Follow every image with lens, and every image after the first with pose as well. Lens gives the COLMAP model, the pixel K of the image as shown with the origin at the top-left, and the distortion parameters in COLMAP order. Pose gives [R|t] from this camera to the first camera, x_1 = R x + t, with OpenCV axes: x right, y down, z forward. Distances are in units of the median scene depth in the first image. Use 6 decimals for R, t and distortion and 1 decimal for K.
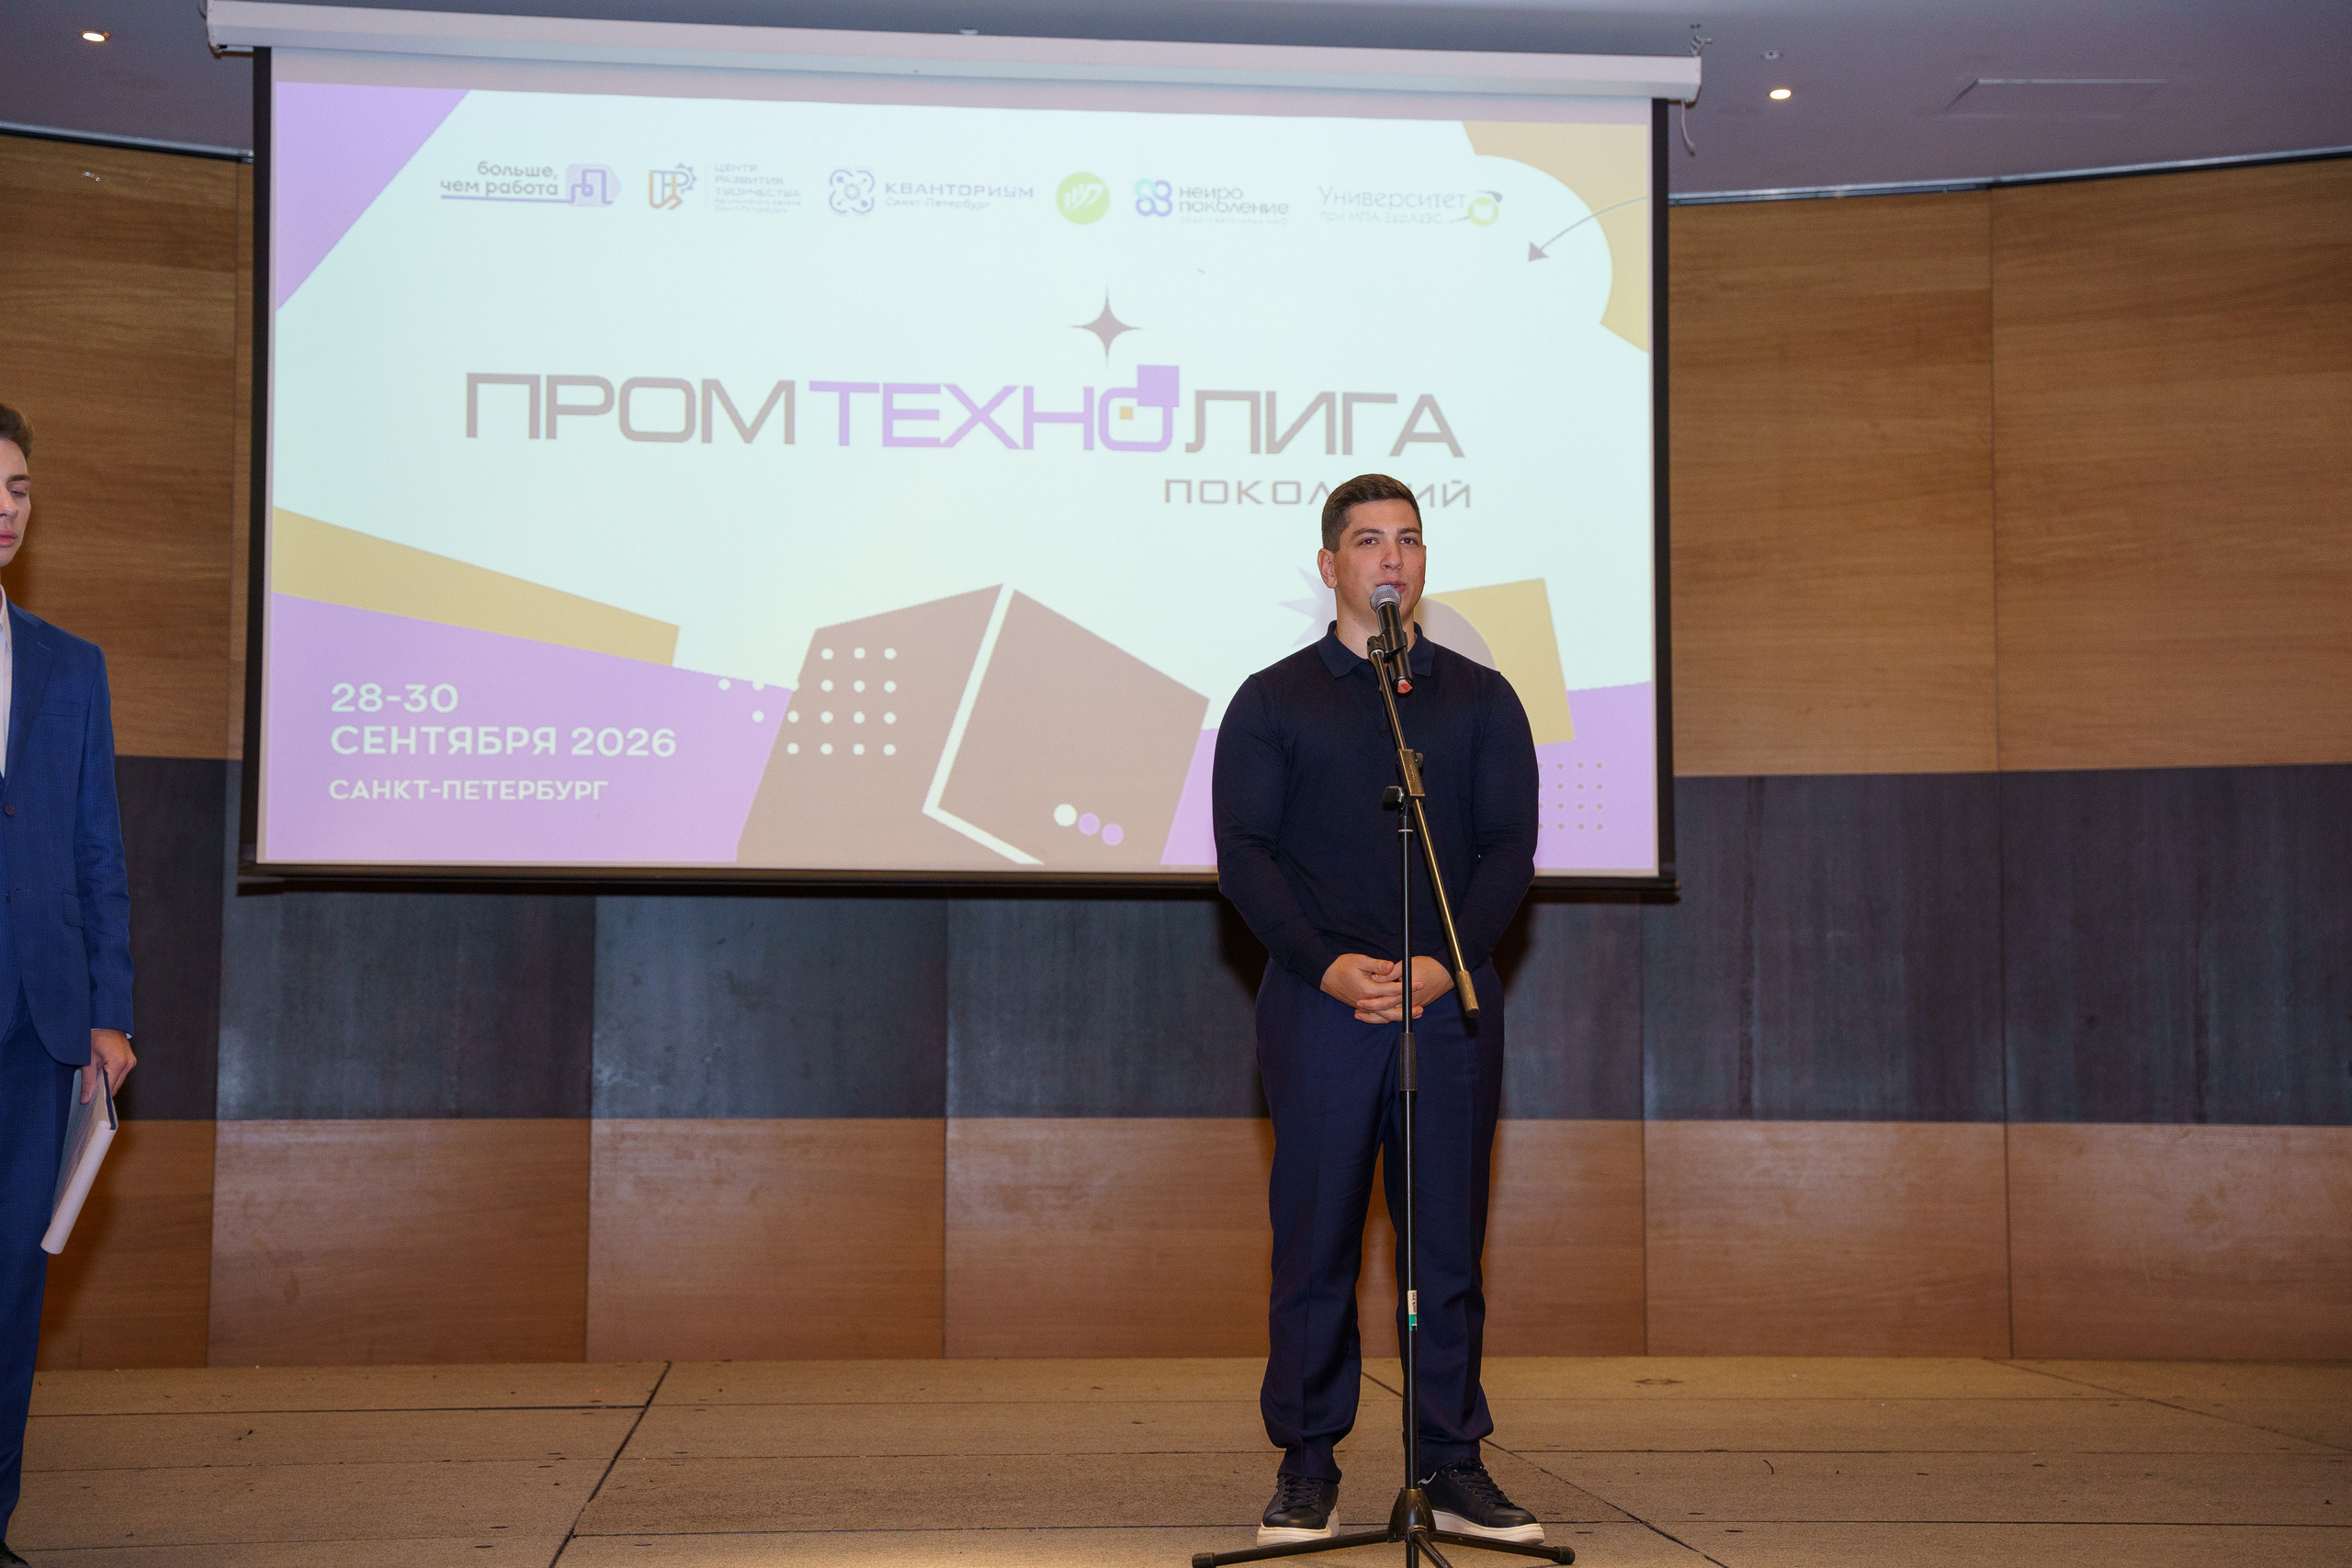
lens RADIAL K [[3466.6, 0, 1187.2], [0, 3466.6, 801.6], [0, 0, 1]] dist [0.137249, 0.000000]
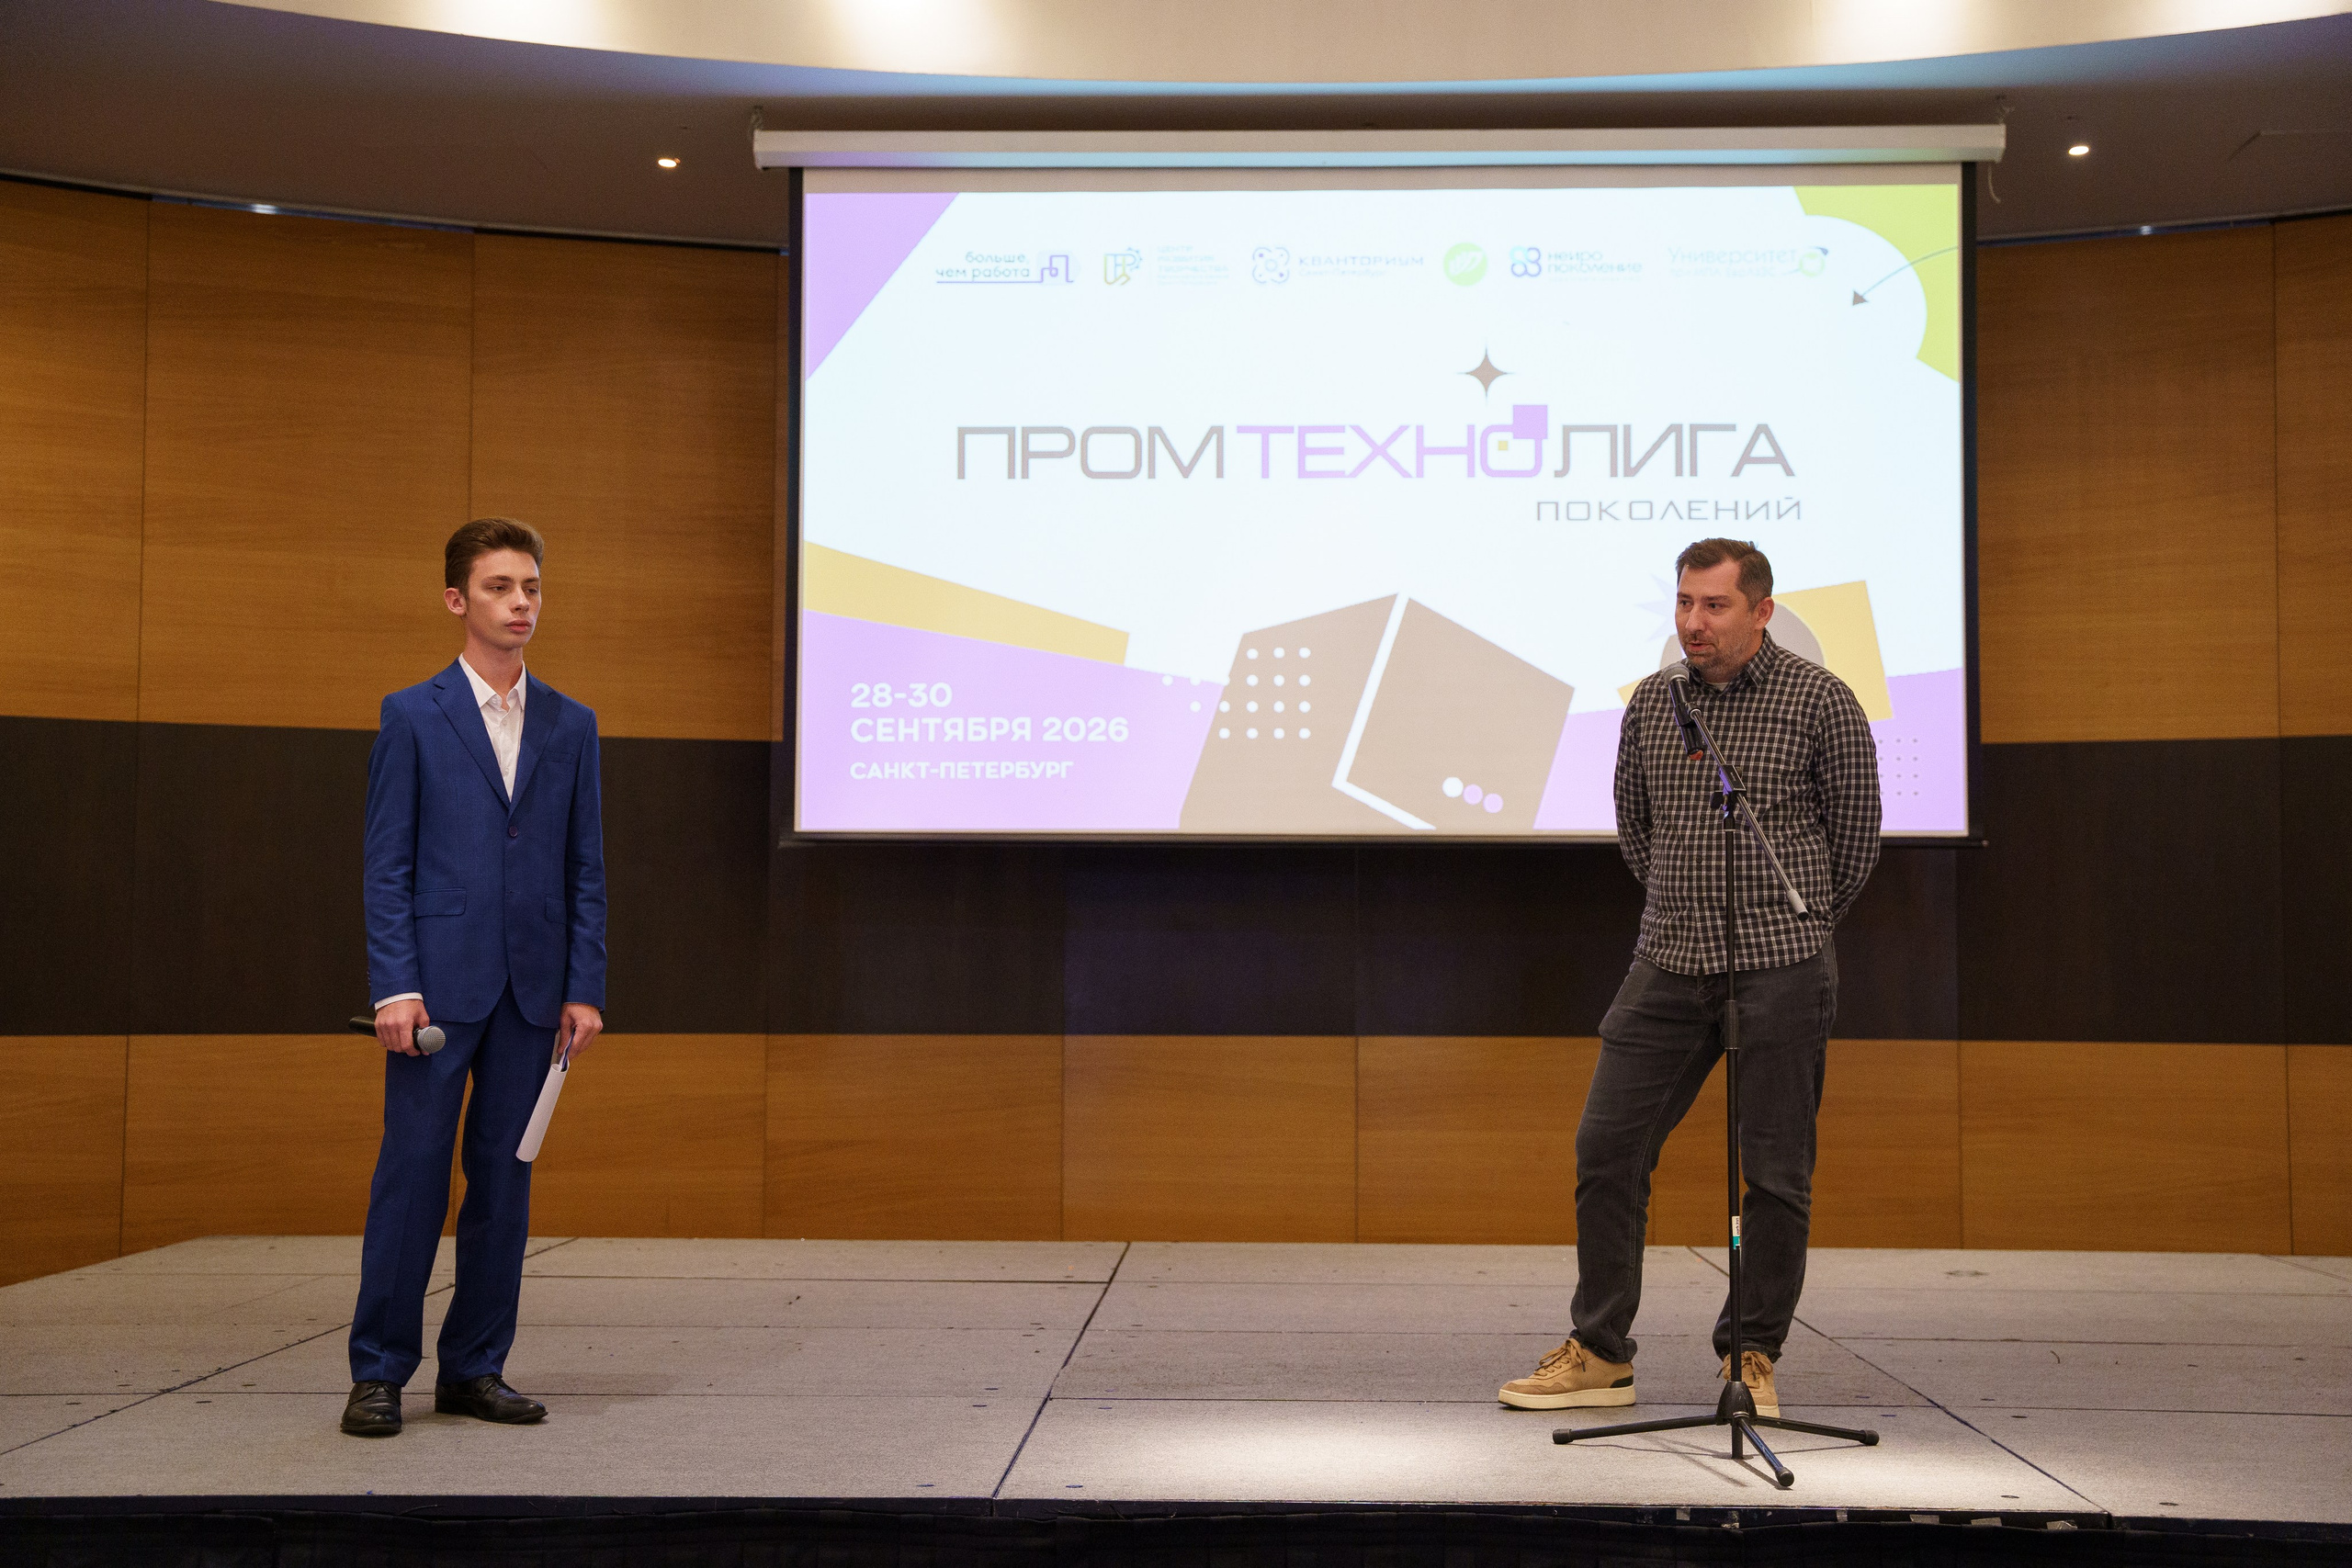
lens RADIAL K [[2971.6, 0, 1185.8], [0, 2971.6, 804.1], [0, 0, 1]] dist [0.066825, 0.000000]
pose [[0.991647, -0.005567, -0.128860, 0.005291], [0.008443, 0.999727, 0.021778, -0.013147], [0.128704, -0.022684, 0.991424, -0.018816]]
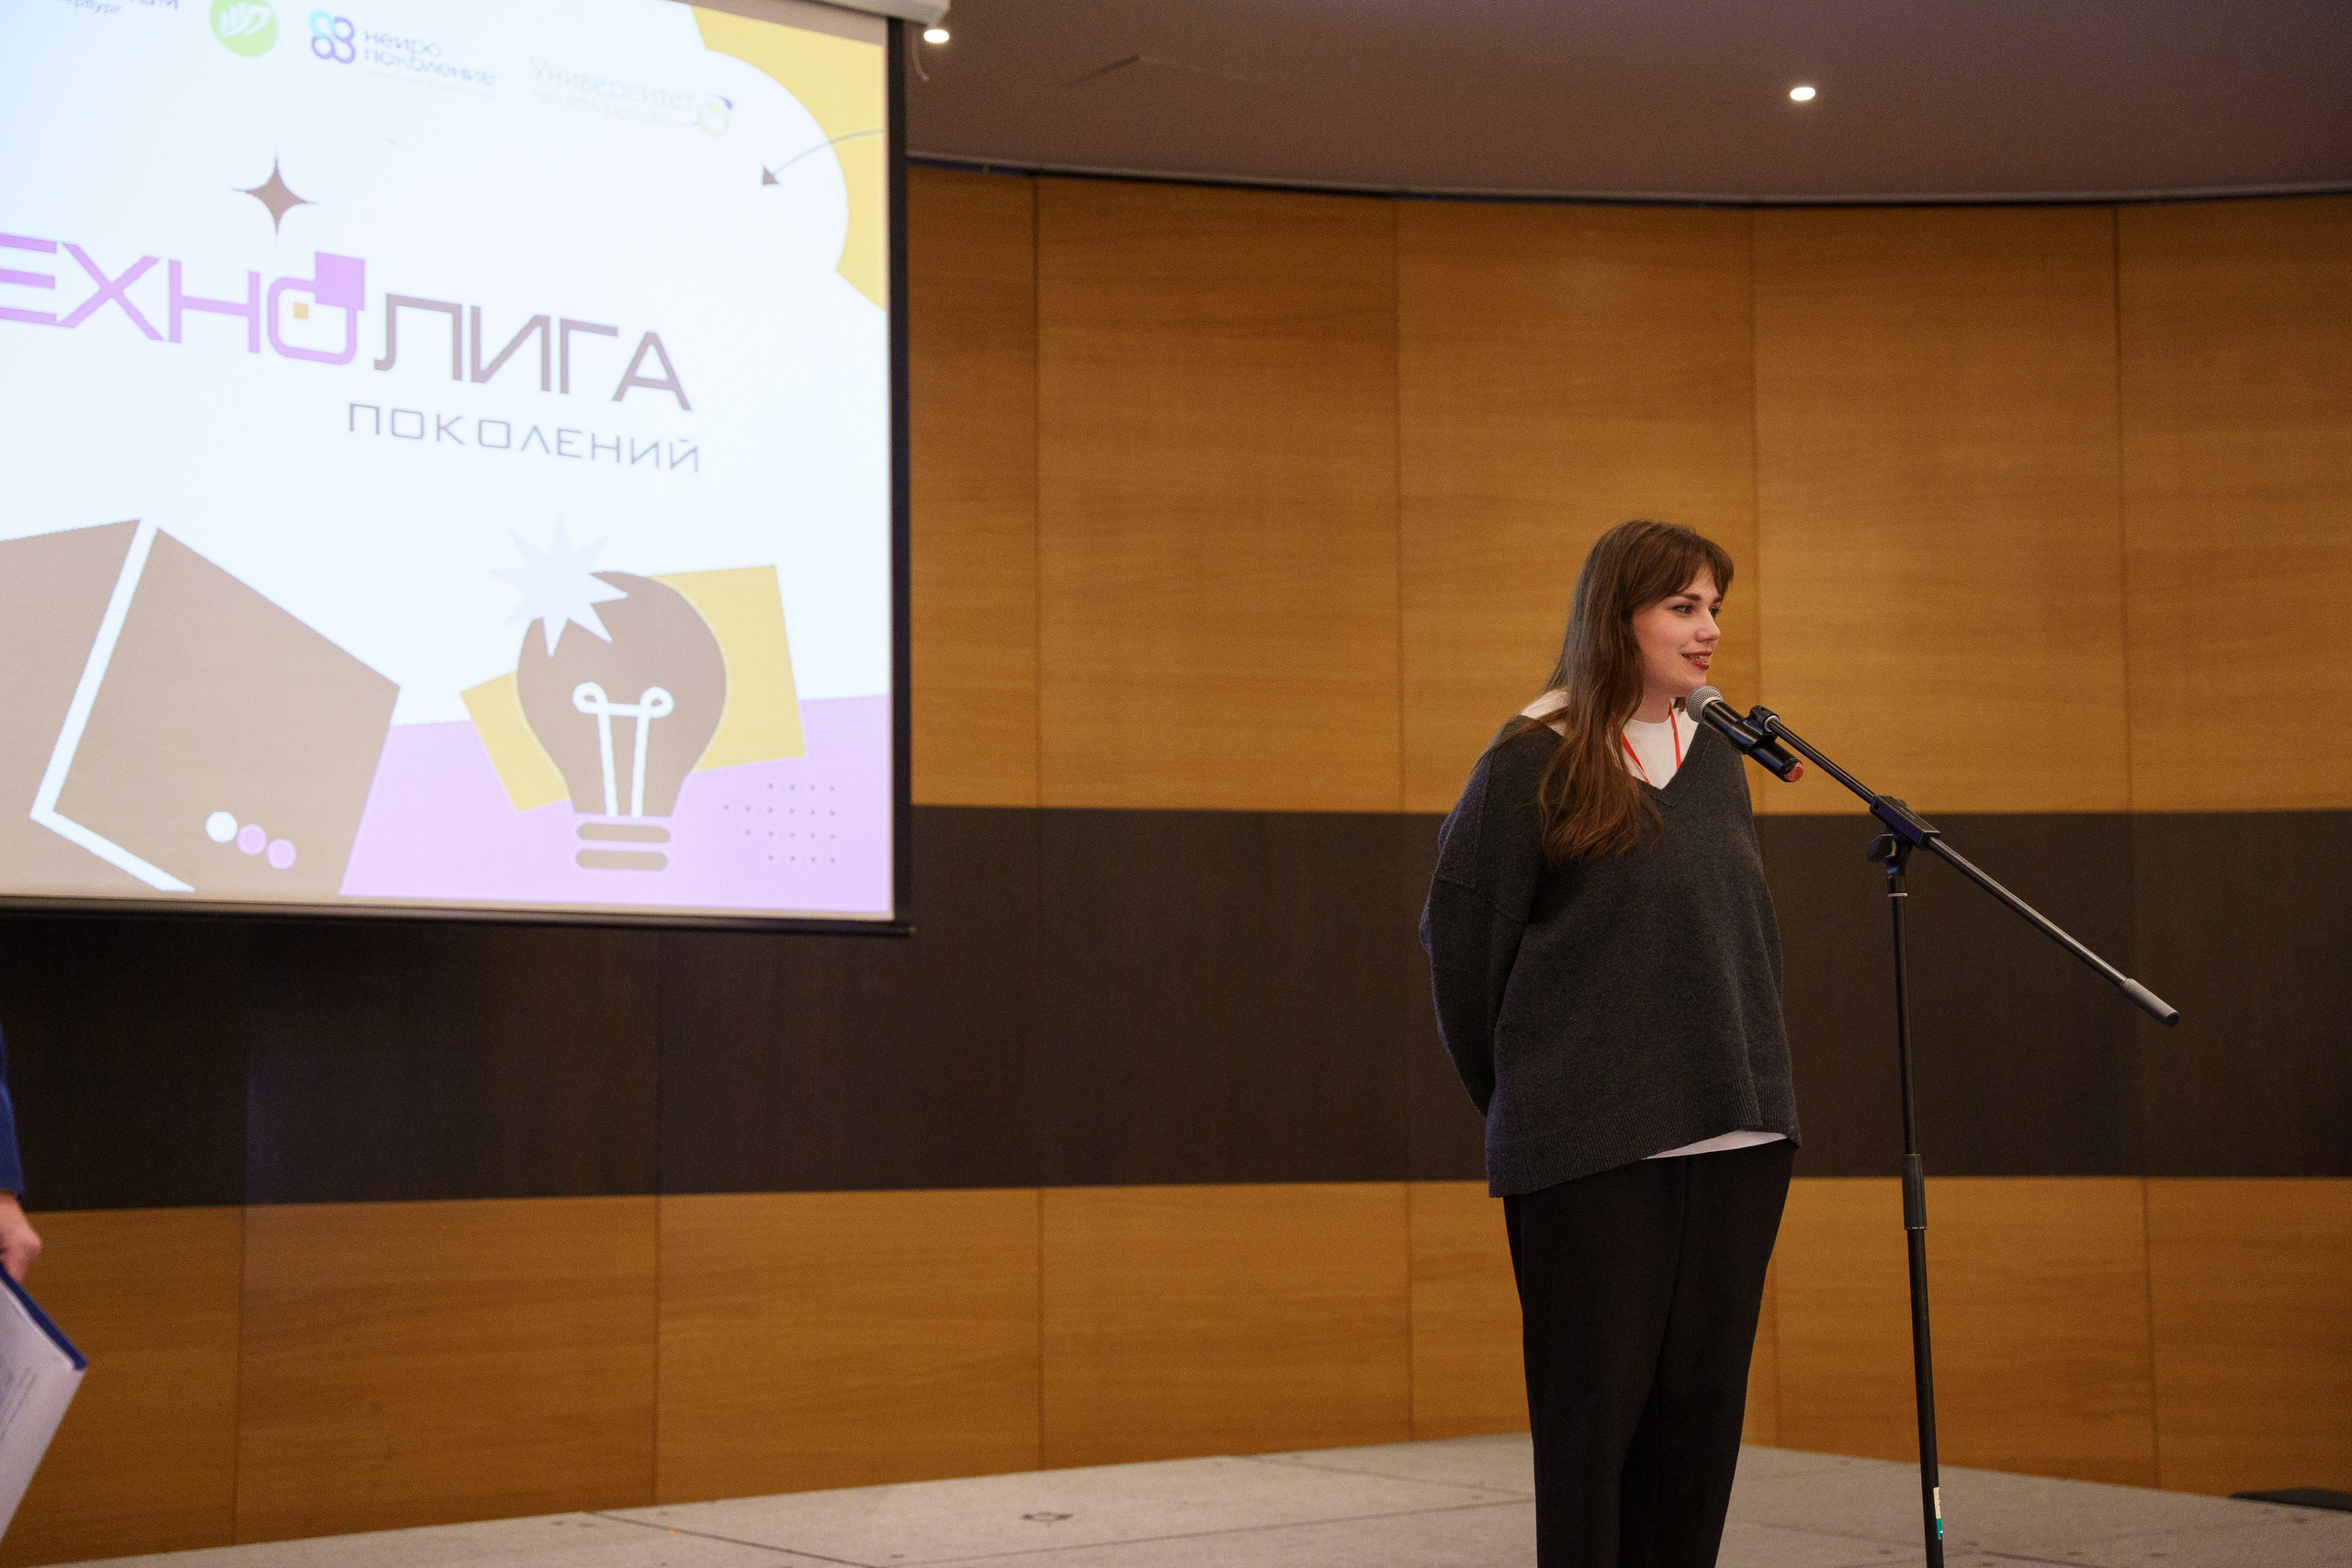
lens RADIAL K [[3530.7, 0, 1167.4], [0, 3530.7, 814.1], [0, 0, 1]] dist [0.190989, 0.000000]
pose [[0.853625, 0.034201, 0.519765, -0.266151], [-0.033578, 0.999380, -0.010615, 0.002426], [-0.519805, -0.008391, 0.854244, 0.216803]]
